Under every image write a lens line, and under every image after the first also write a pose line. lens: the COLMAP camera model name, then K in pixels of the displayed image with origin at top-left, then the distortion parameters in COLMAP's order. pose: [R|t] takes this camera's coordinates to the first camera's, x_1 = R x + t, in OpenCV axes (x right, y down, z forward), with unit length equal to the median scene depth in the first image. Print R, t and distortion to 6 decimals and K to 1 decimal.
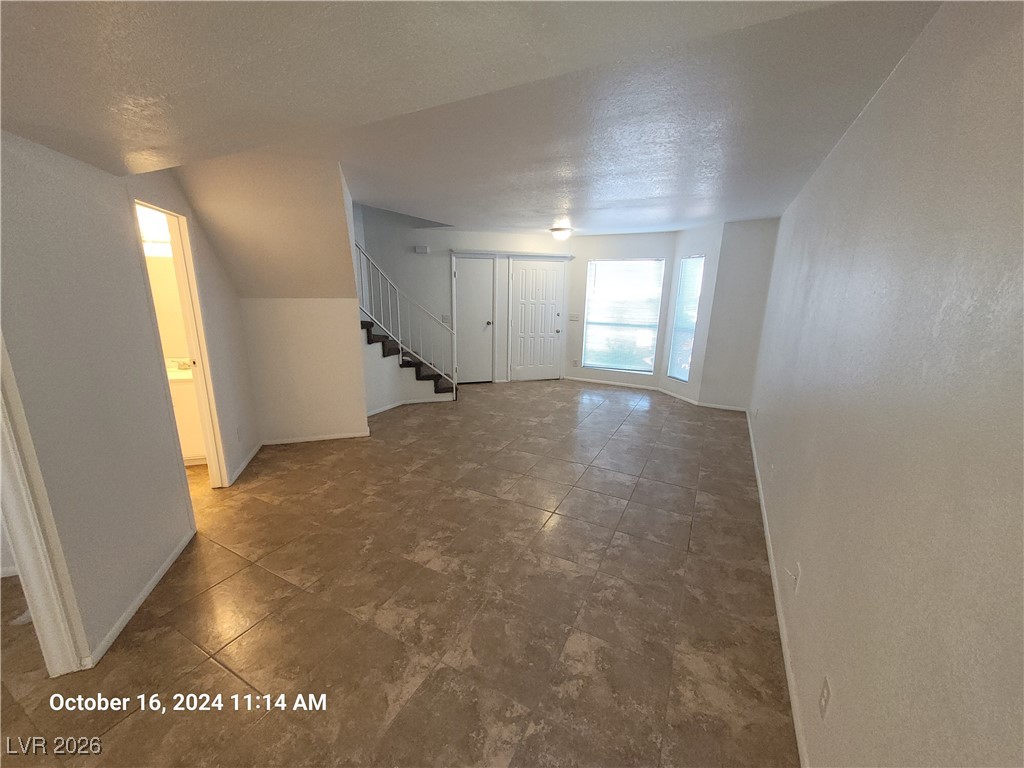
lens RADIAL K [[402.6, 0, 512.0], [0, 402.6, 384.0], [0, 0, 1]] dist [0.011410, -0.000398]
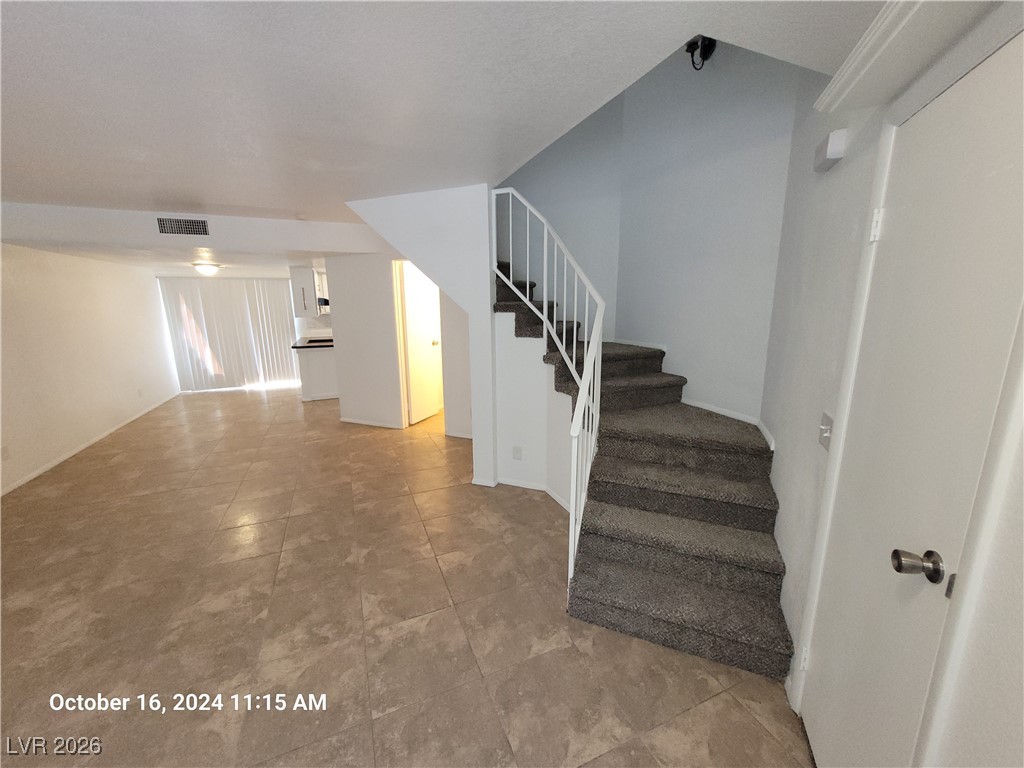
lens RADIAL K [[402.6, 0, 512.0], [0, 402.6, 384.0], [0, 0, 1]] dist [0.011410, -0.000398]
pose [[-0.638940, 0.152370, -0.754015, 0.186269], [-0.175429, 0.925497, 0.335679, -0.360619], [0.748986, 0.346755, -0.564607, 1.524885]]
